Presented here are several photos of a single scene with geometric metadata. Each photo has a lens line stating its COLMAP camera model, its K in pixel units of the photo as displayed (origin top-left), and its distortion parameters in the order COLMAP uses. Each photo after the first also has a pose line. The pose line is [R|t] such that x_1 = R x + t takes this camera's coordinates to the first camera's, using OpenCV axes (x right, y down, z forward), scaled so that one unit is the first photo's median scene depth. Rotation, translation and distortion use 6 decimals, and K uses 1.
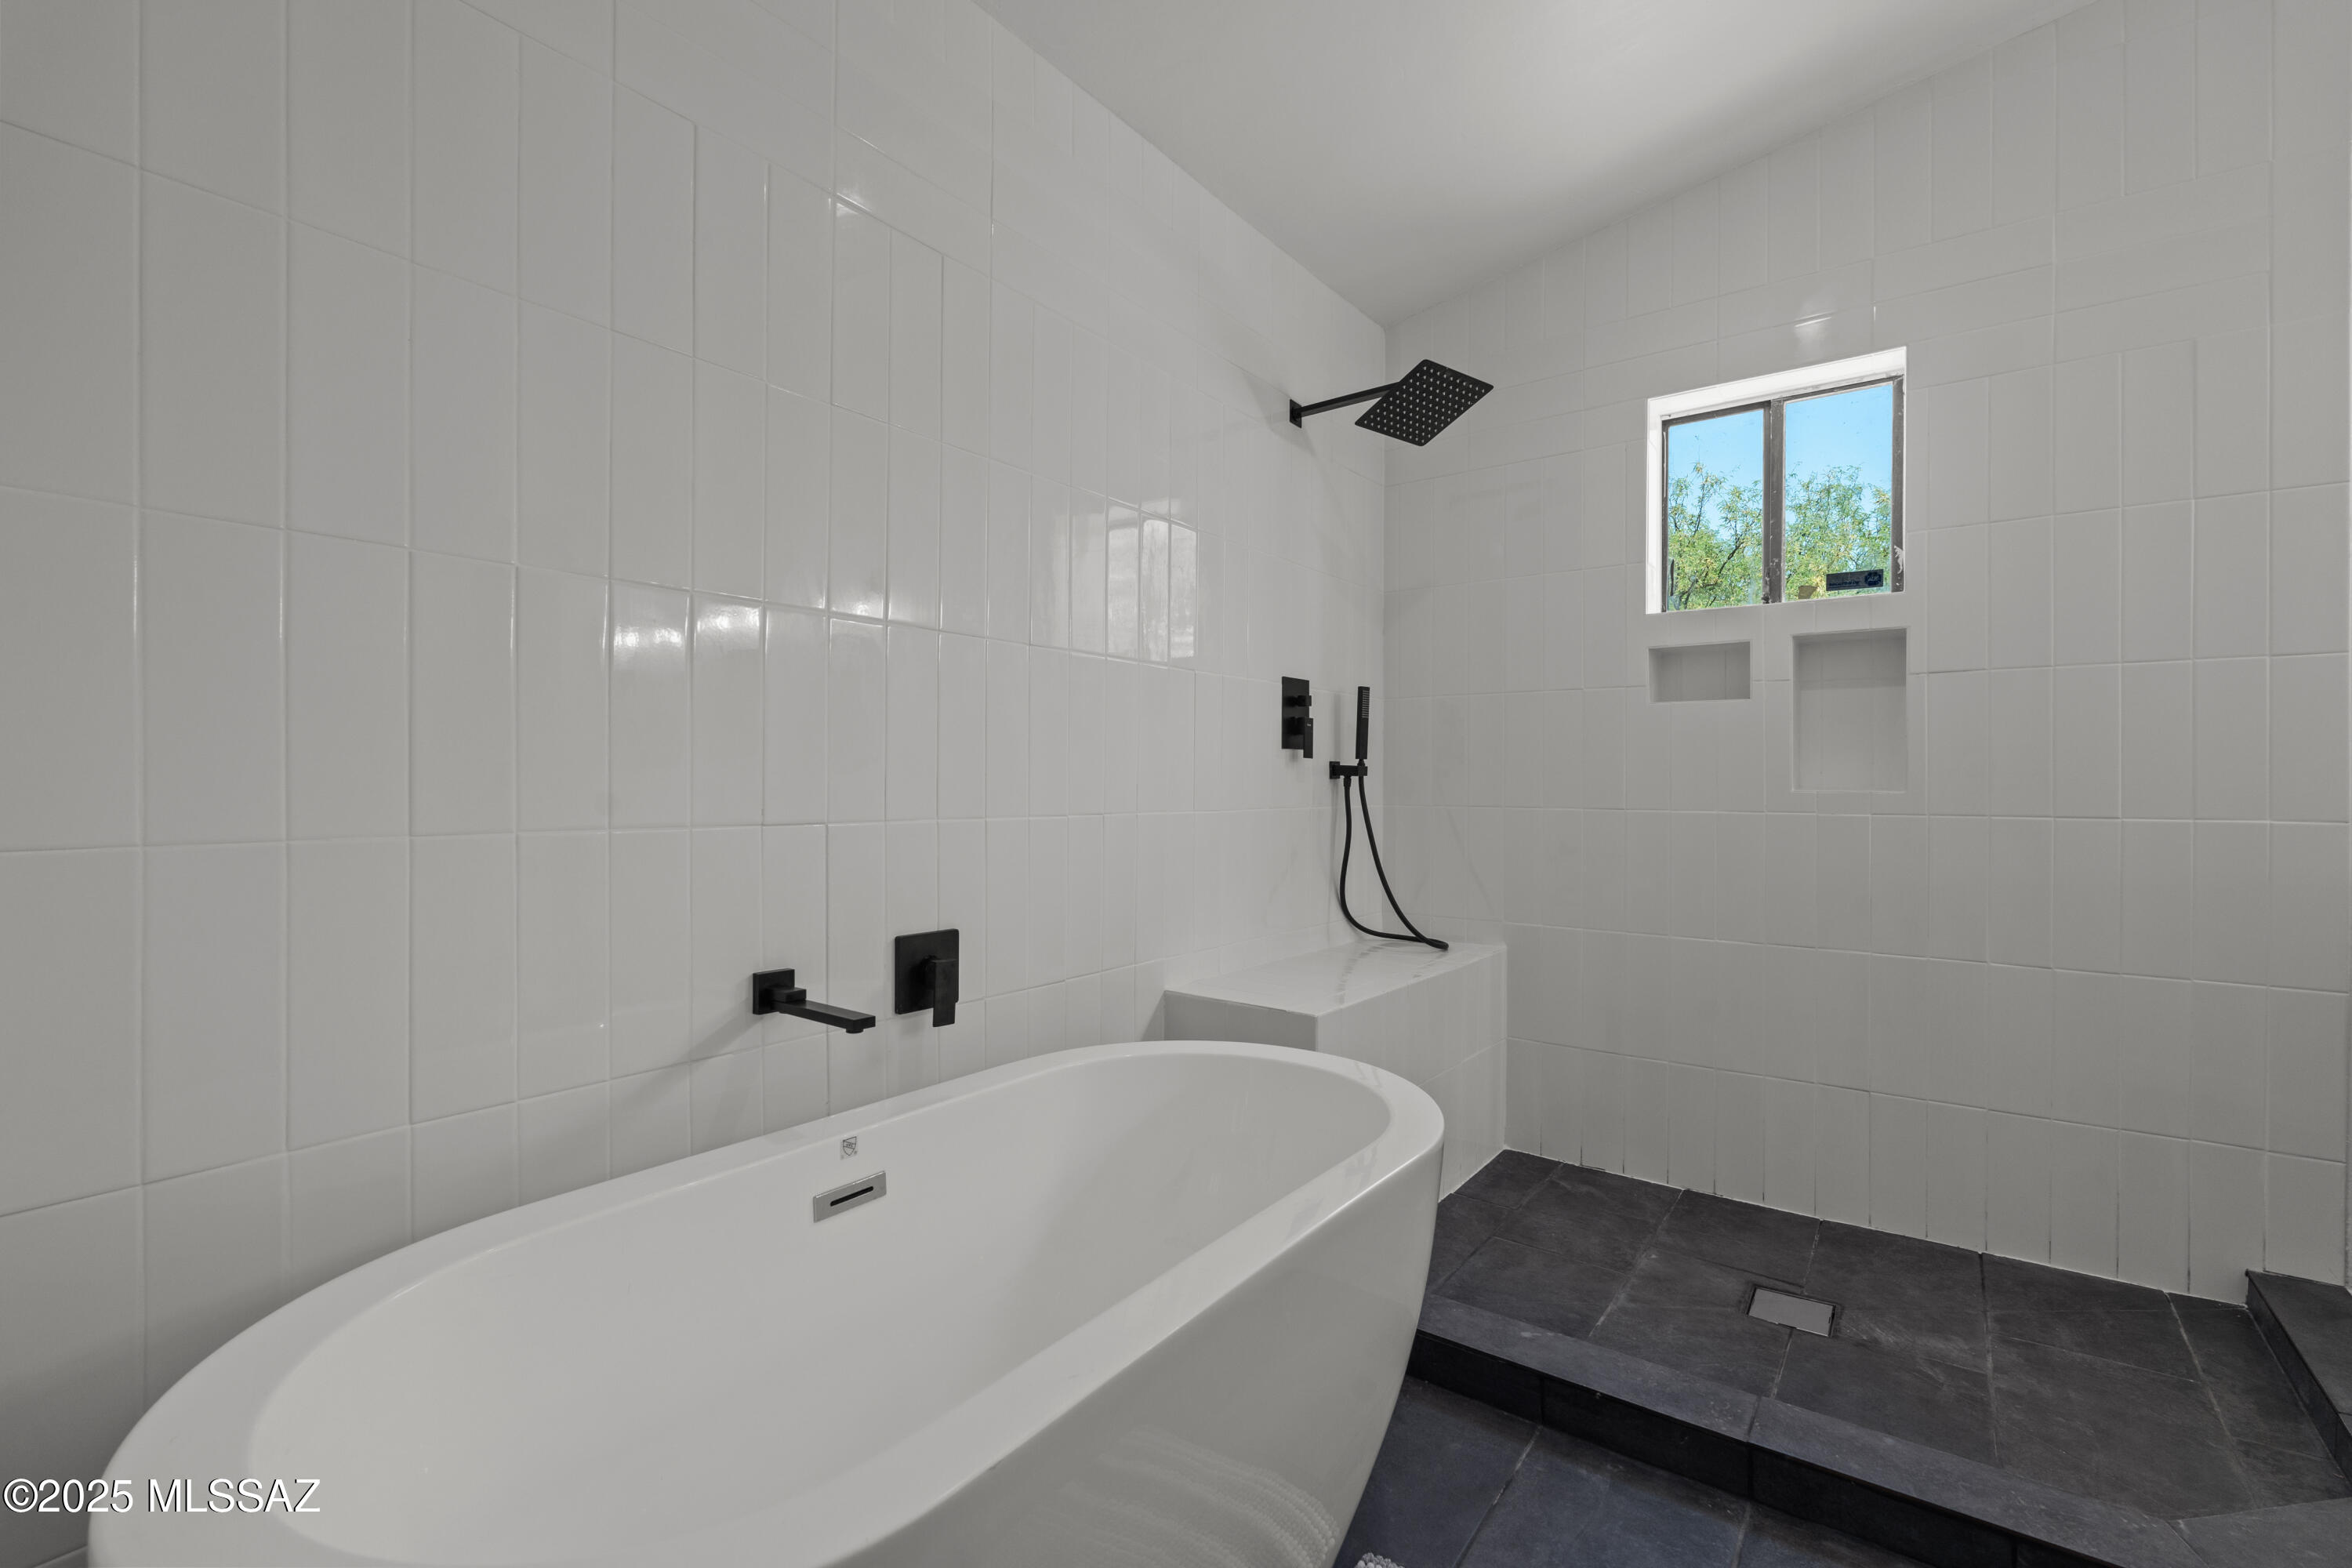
lens RADIAL K [[1046.3, 0, 1176.0], [0, 1046.3, 784.0], [0, 0, 1]] dist [0.000585, -0.000078]
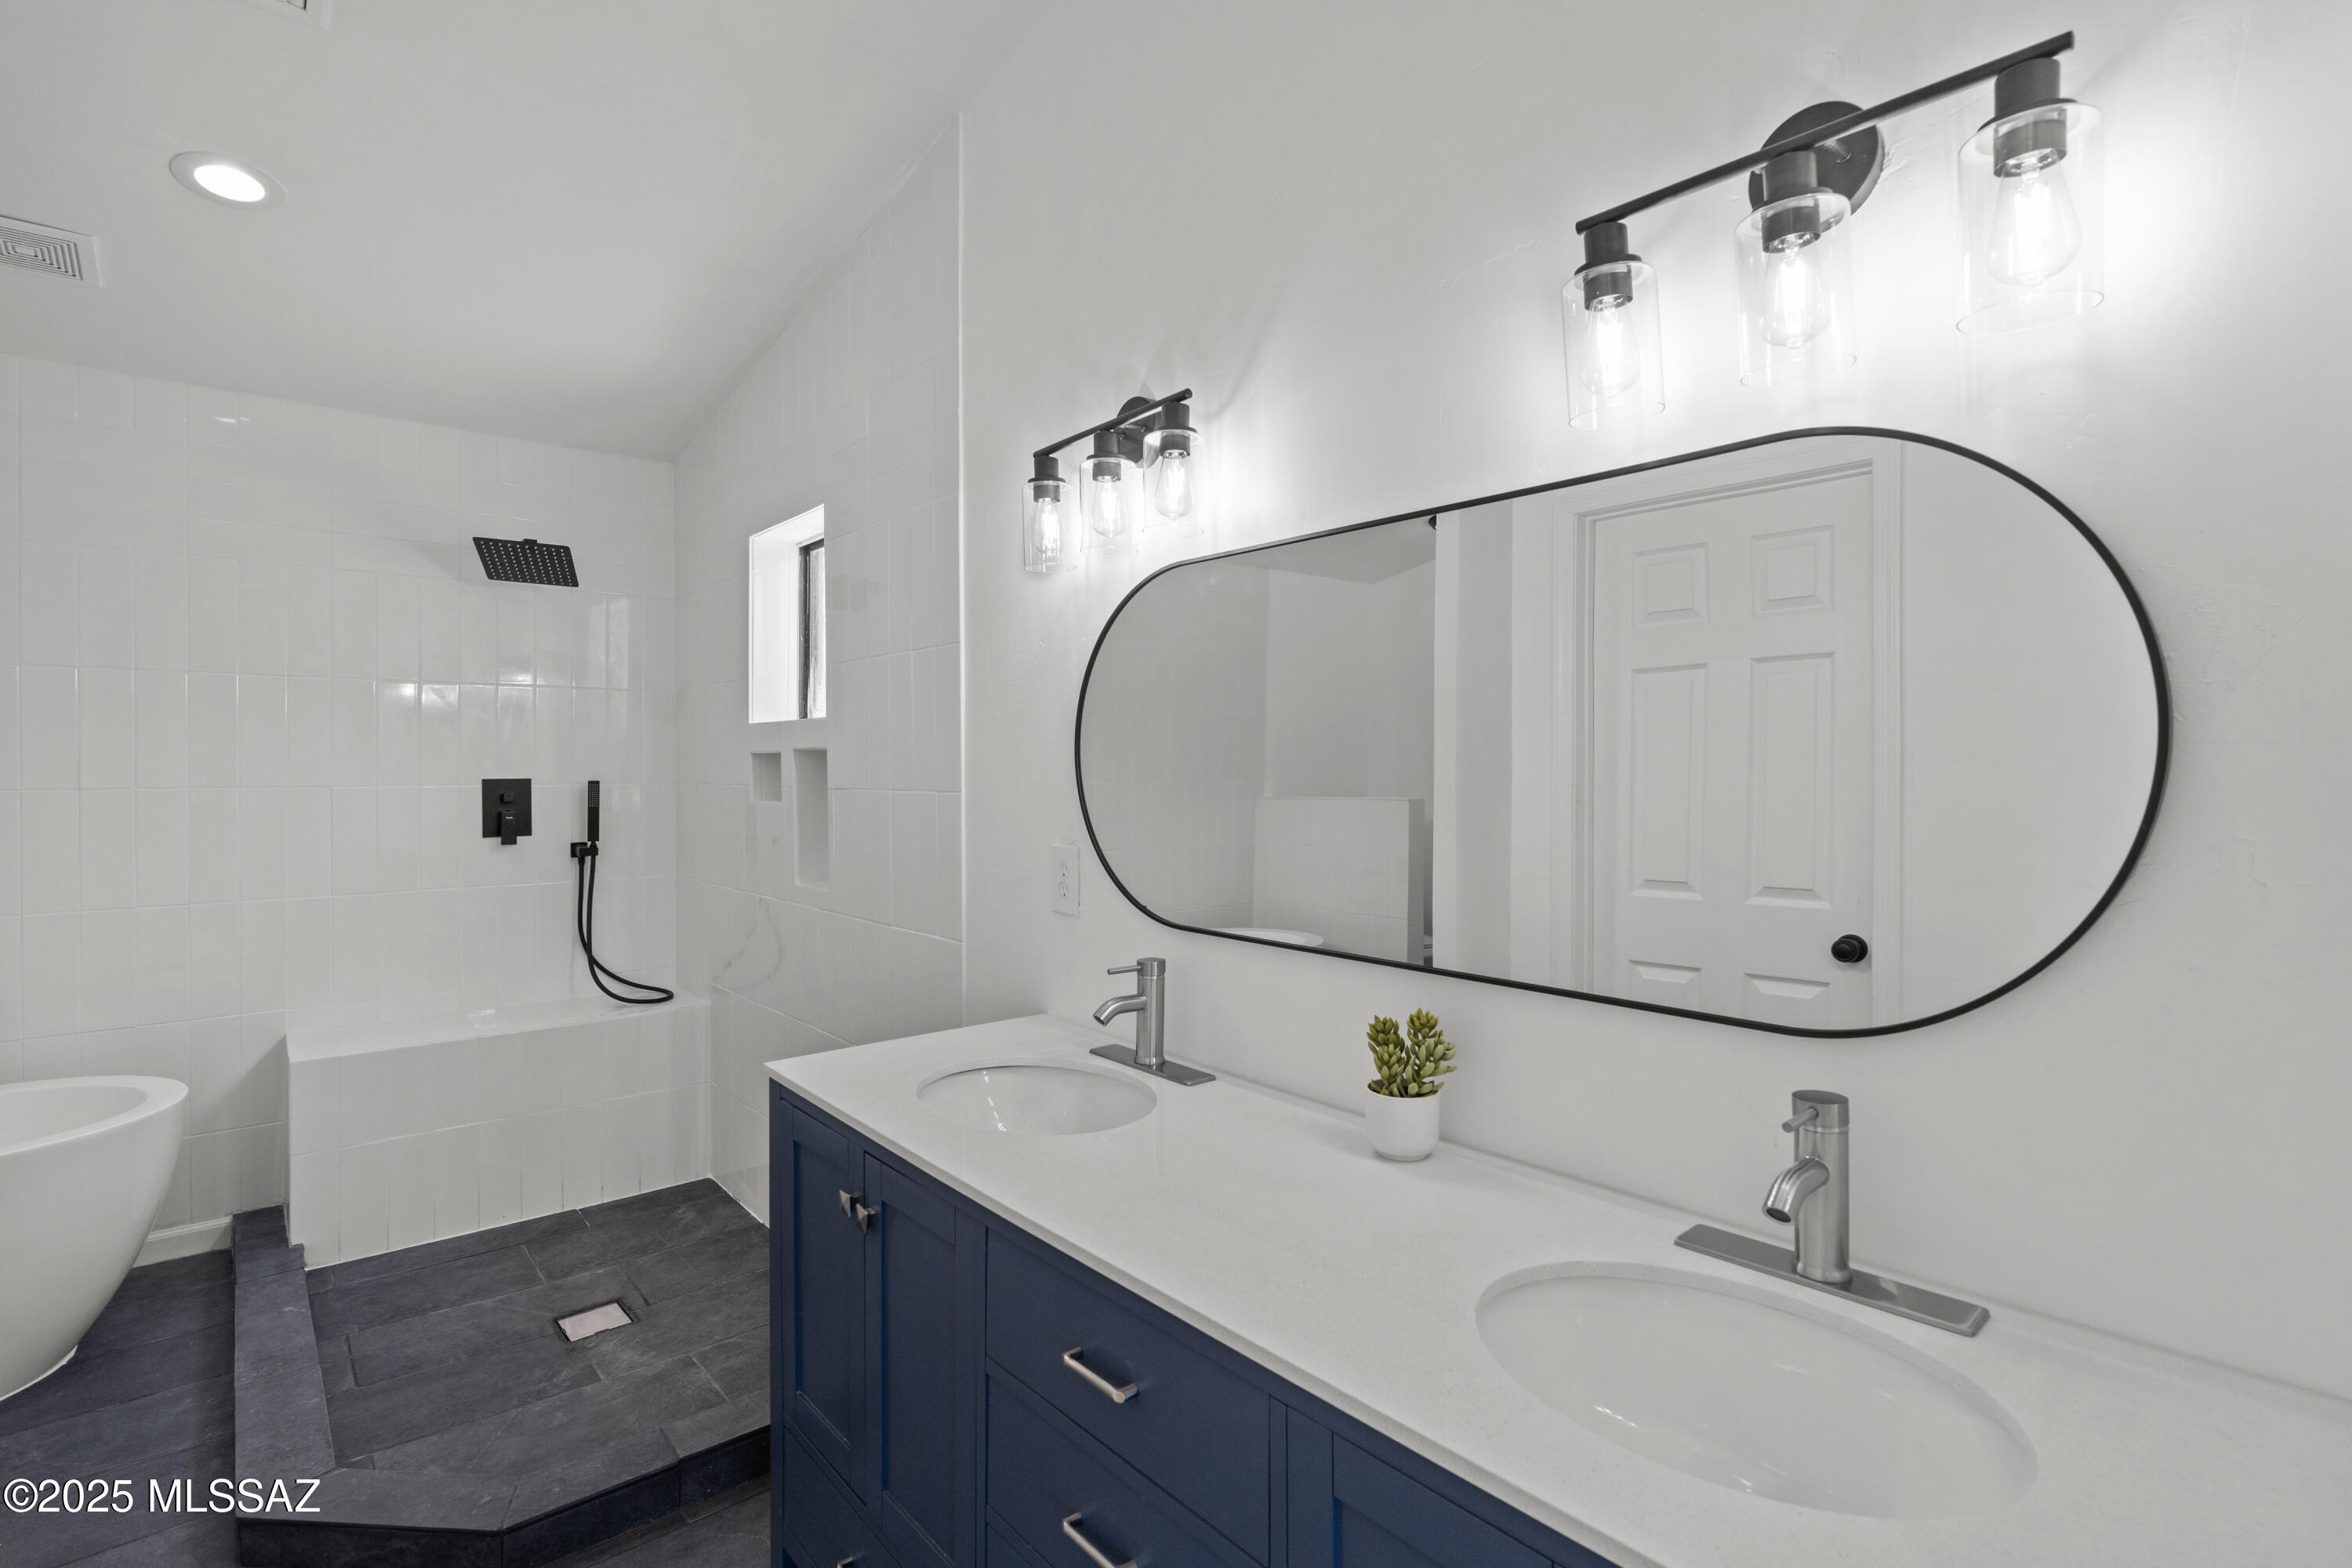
lens RADIAL K [[1120.7, 0, 1176.0], [0, 1120.7, 784.0], [0, 0, 1]] dist [0.001707, 0.000498]
pose [[0.975091, 0.000800, -0.221805, 1.257133], [0.002556, 0.999887, 0.014844, -0.121361], [0.221792, -0.015042, 0.974978, -0.106528]]
